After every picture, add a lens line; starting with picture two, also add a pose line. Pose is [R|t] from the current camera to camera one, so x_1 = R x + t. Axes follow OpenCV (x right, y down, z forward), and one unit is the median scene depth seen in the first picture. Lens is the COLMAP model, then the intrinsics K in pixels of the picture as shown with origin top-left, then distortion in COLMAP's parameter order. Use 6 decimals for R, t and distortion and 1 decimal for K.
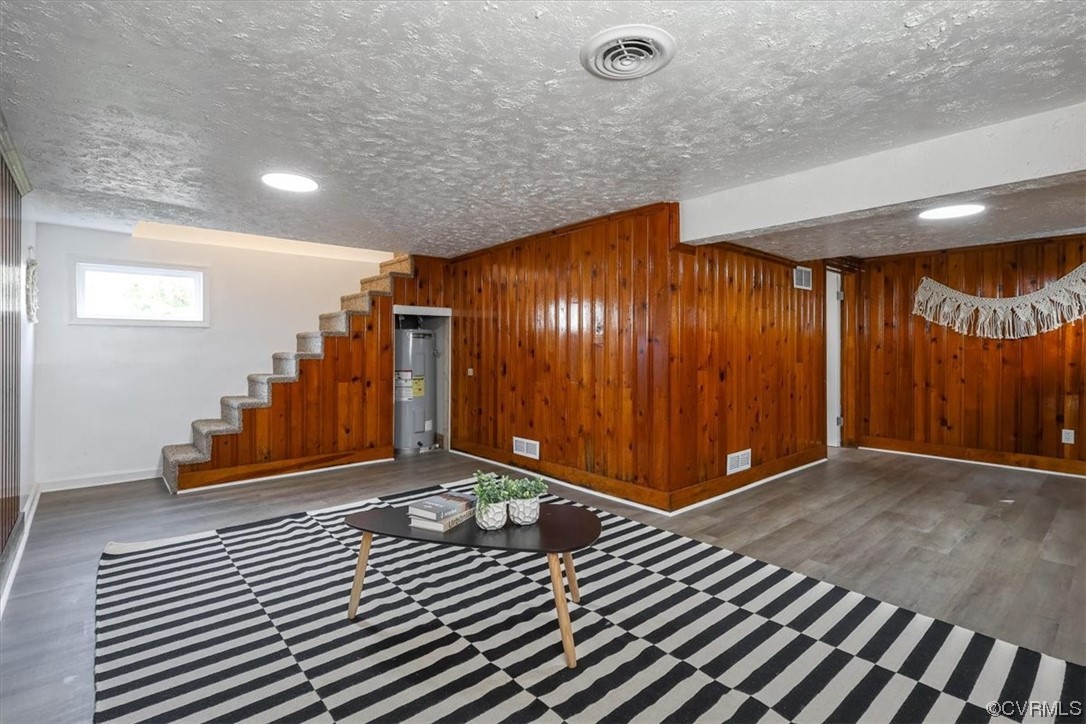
lens RADIAL K [[489.3, 0, 544.2], [0, 489.3, 356.9], [0, 0, 1]] dist [0.000931, 0.000467]
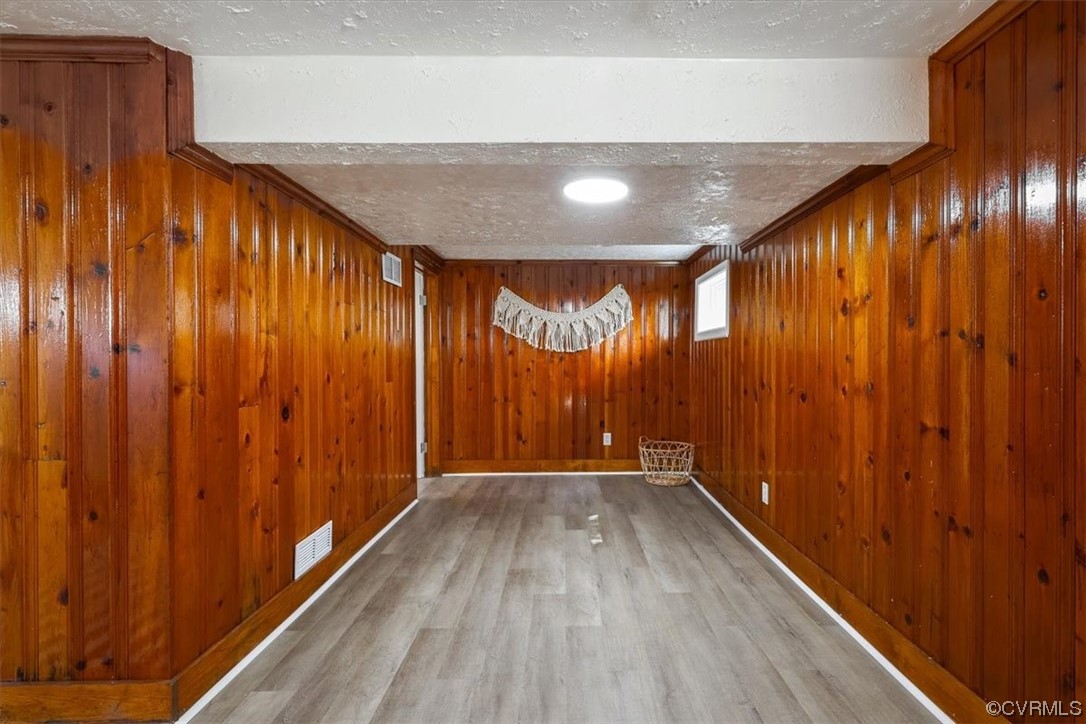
lens RADIAL K [[489.3, 0, 544.2], [0, 489.3, 356.9], [0, 0, 1]] dist [0.000931, 0.000467]
pose [[0.641841, 0.000264, 0.766838, 0.109752], [0.020363, 0.999641, -0.017388, -0.009286], [-0.766568, 0.026776, 0.641605, 0.370706]]
